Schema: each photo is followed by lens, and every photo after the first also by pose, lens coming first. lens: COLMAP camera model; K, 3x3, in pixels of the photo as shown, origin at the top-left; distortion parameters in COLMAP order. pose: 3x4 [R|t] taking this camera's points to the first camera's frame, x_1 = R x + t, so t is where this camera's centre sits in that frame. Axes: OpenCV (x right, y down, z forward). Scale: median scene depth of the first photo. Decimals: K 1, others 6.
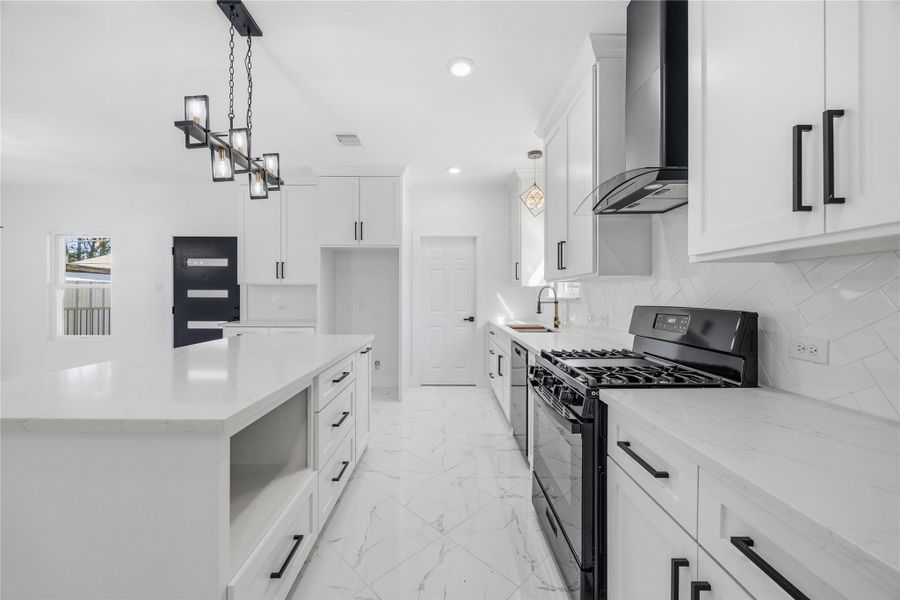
lens RADIAL K [[341.3, 0, 450.8], [0, 341.3, 296.5], [0, 0, 1]] dist [0.000255, 0.000013]
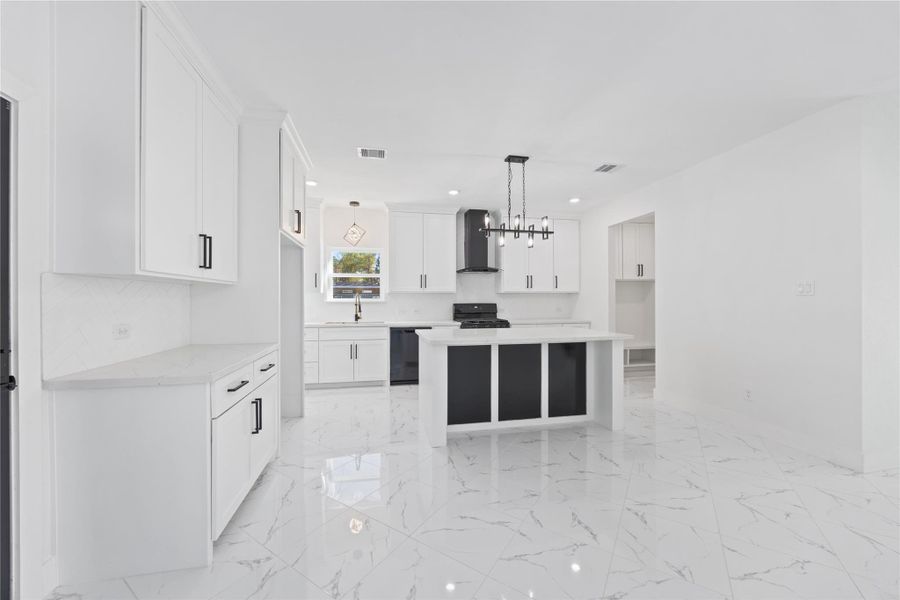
lens RADIAL K [[334.2, 0, 450.0], [0, 334.2, 300.0], [0, 0, 1]] dist [-0.000465, 0.000046]
pose [[-0.198298, -0.004804, 0.980130, -0.967600], [-0.000013, 0.999988, 0.004899, -0.008782], [-0.980142, 0.000959, -0.198296, 0.693267]]
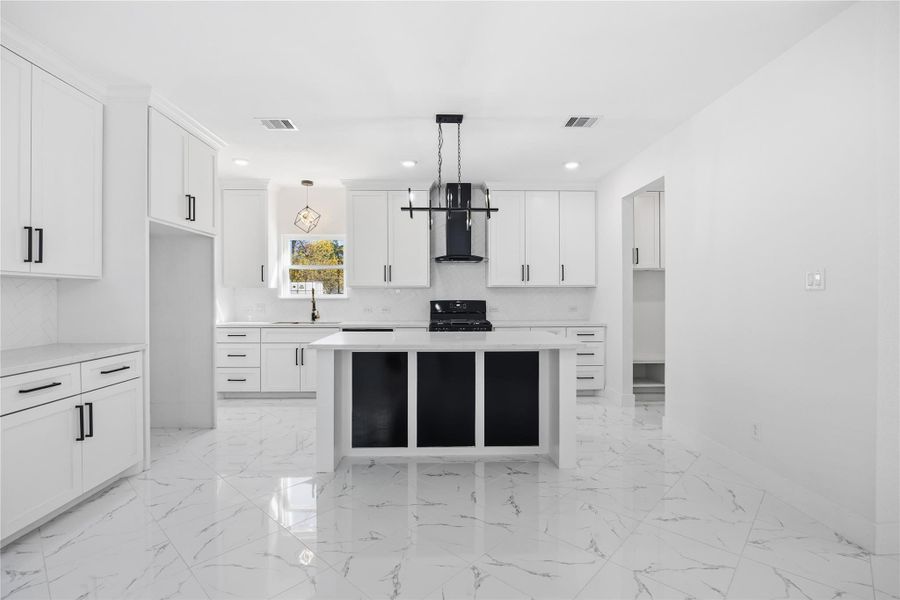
lens RADIAL K [[416.5, 0, 448.5], [0, 416.5, 296.0], [0, 0, 1]] dist [-0.003520, -0.001087]
pose [[-0.027839, -0.004482, 0.999602, -1.004270], [0.000153, 0.999990, 0.004488, -0.008936], [-0.999612, 0.000278, -0.027838, 0.414198]]
